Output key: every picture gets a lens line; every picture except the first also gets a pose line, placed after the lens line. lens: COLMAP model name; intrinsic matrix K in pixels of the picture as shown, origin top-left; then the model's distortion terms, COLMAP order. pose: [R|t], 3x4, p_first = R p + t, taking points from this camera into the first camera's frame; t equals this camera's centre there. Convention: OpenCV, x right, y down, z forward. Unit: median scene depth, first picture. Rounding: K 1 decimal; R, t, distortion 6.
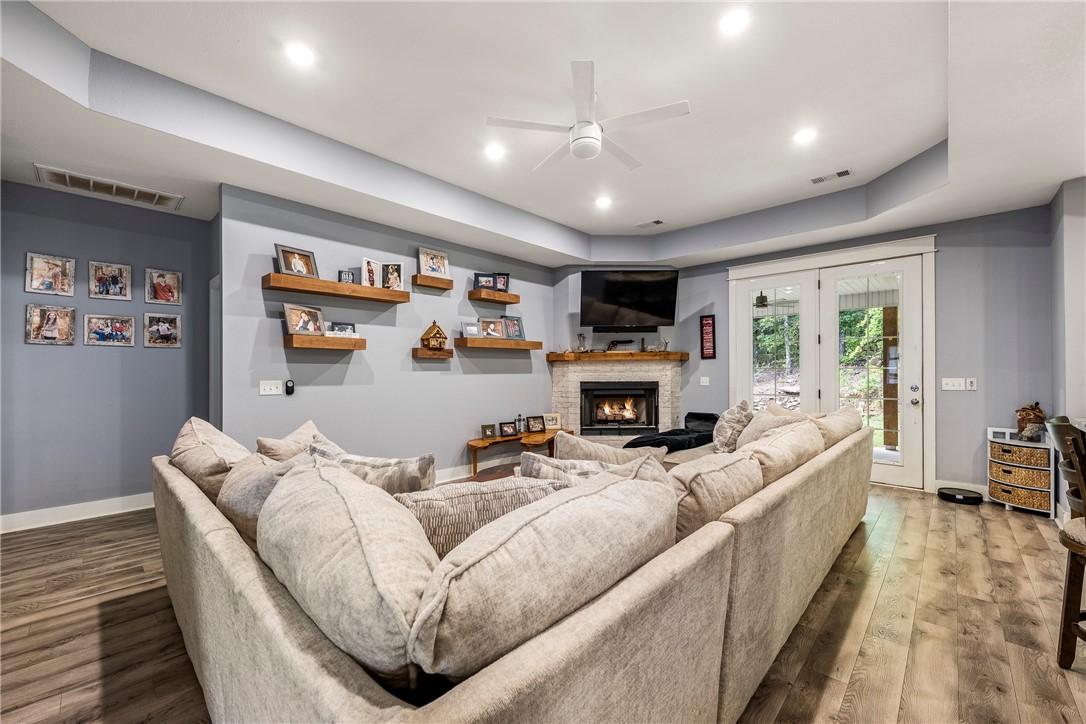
lens RADIAL K [[430.5, 0, 541.6], [0, 430.5, 367.7], [0, 0, 1]] dist [0.000134, -0.000043]
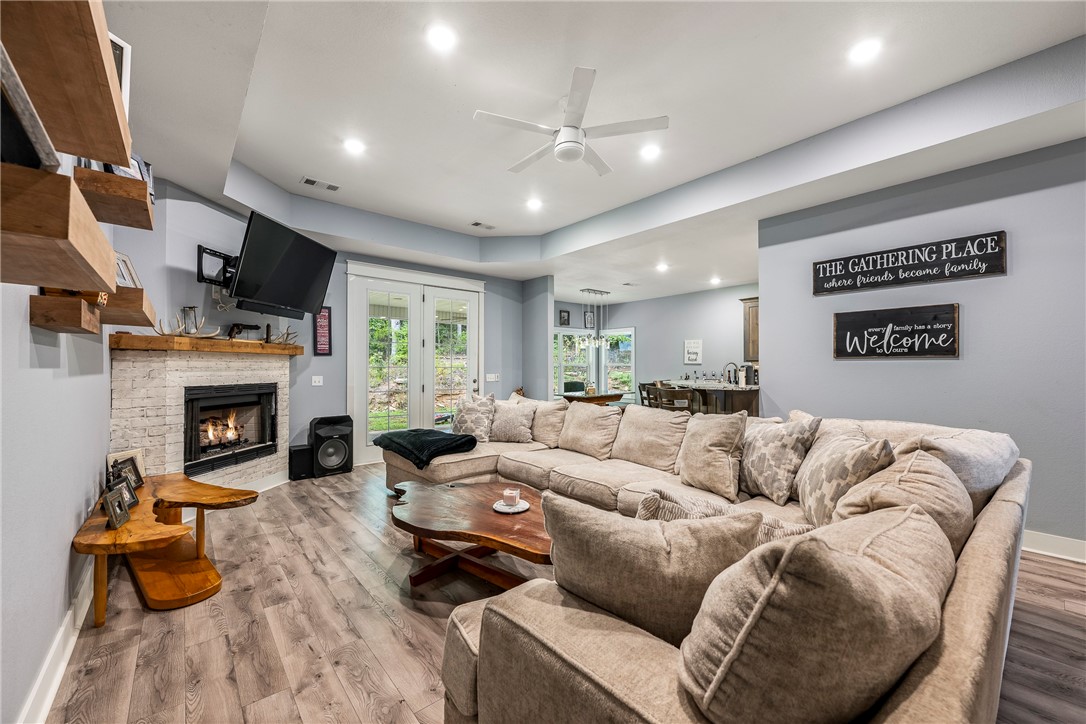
lens RADIAL K [[430.5, 0, 541.6], [0, 430.5, 367.7], [0, 0, 1]] dist [0.000134, -0.000043]
pose [[0.109083, 0.005415, 0.994018, -0.514726], [-0.007783, 0.999959, -0.004593, 0.005963], [-0.994002, -0.007235, 0.109120, 0.526716]]
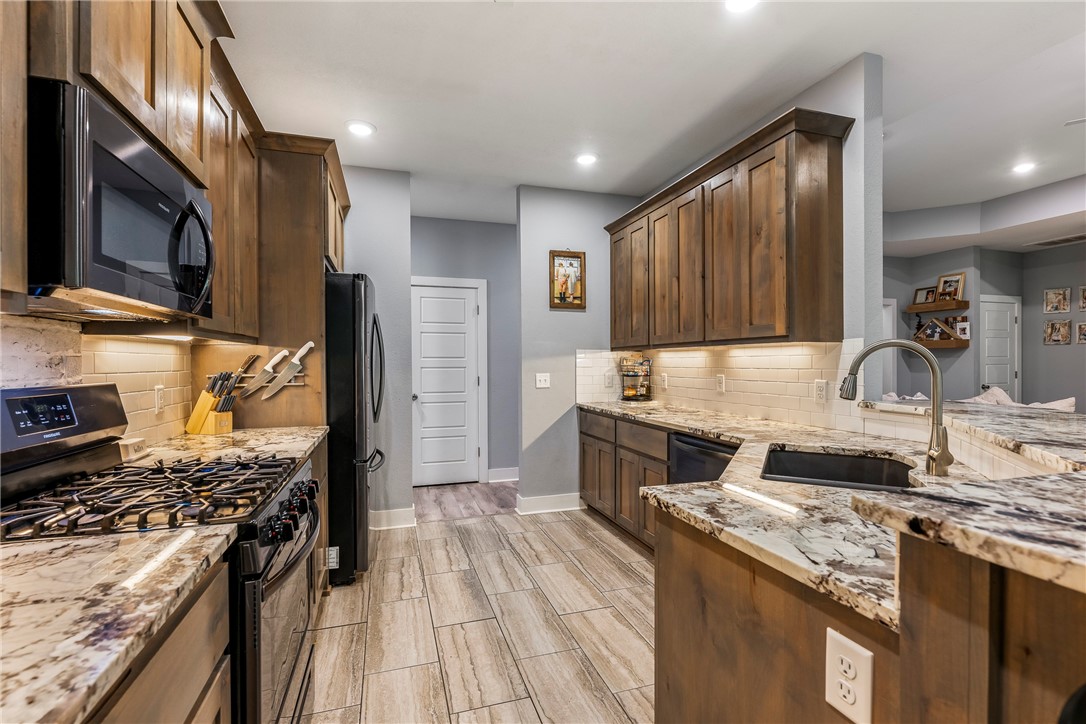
lens RADIAL K [[499.7, 0, 540.7], [0, 499.7, 365.7], [0, 0, 1]] dist [-0.001534, -0.000388]
pose [[-0.489790, 0.011071, -0.871770, 0.959725], [0.012116, 0.999909, 0.005891, -0.006664], [0.871756, -0.007677, -0.489880, 0.161812]]
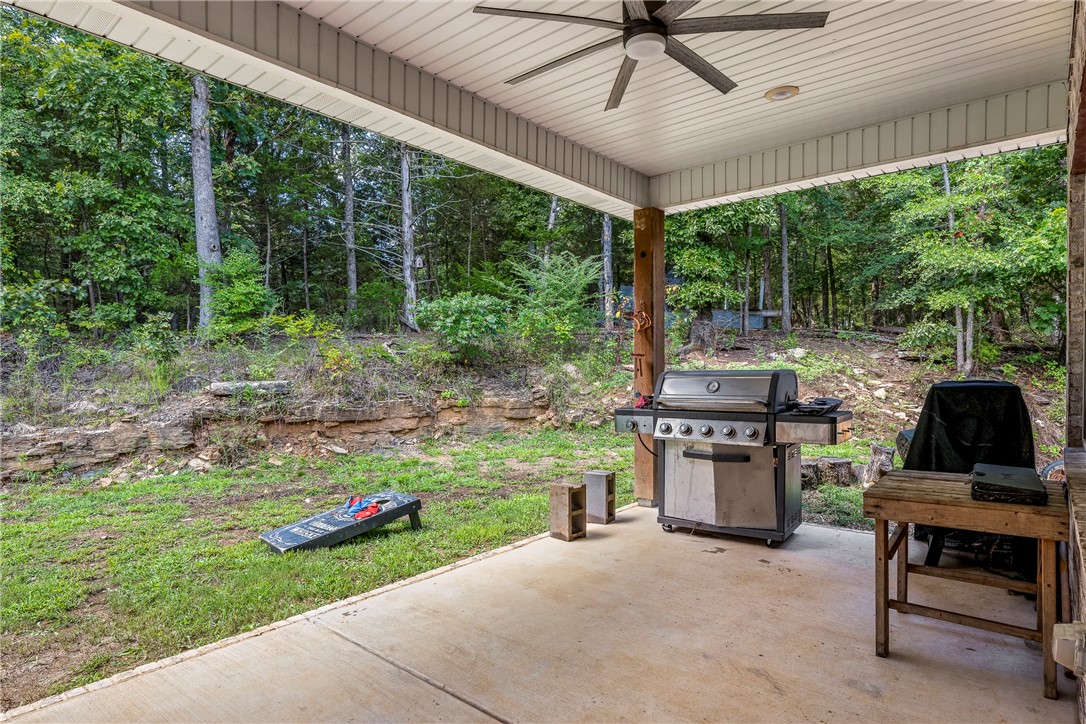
lens RADIAL K [[613.3, 0, 543.3], [0, 613.3, 378.6], [0, 0, 1]] dist [0.003716, 0.000647]
pose [[-0.055822, -0.014252, 0.998339, 0.863413], [-0.000619, 0.999898, 0.014240, 0.047948], [-0.998441, 0.000177, -0.055825, 1.157712]]
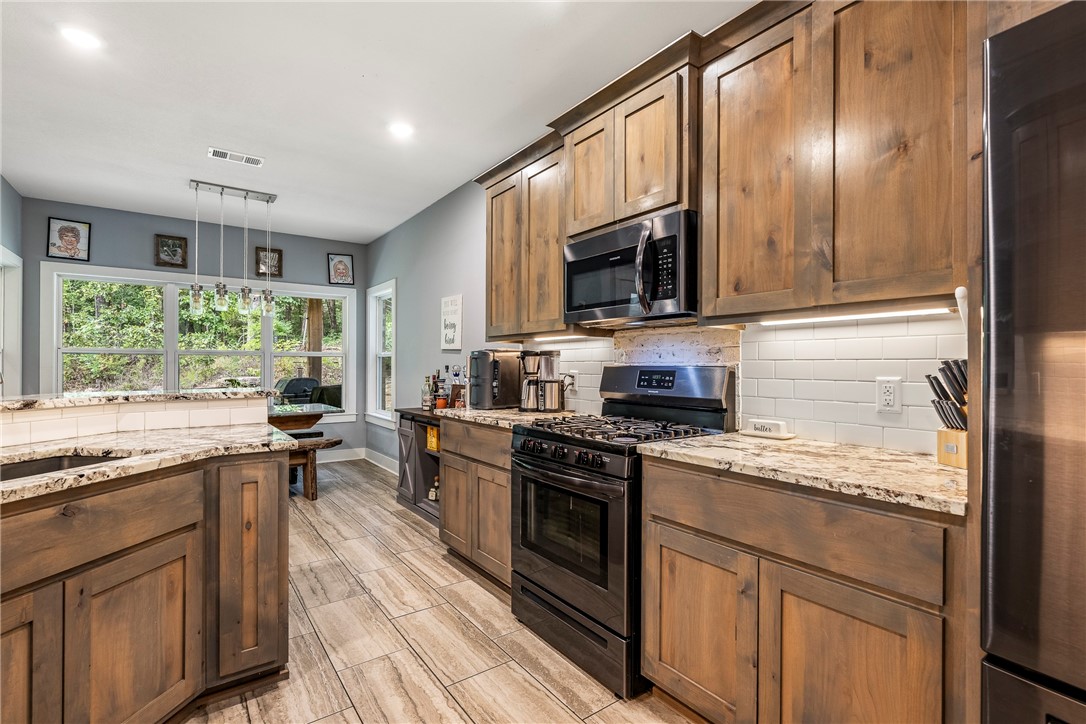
lens RADIAL K [[499.7, 0, 540.7], [0, 499.7, 365.7], [0, 0, 1]] dist [-0.001534, -0.000388]
pose [[0.178884, 0.004111, 0.983862, 0.357871], [-0.012997, 0.999914, -0.001815, 0.006115], [-0.983784, -0.012462, 0.178922, -0.167540]]
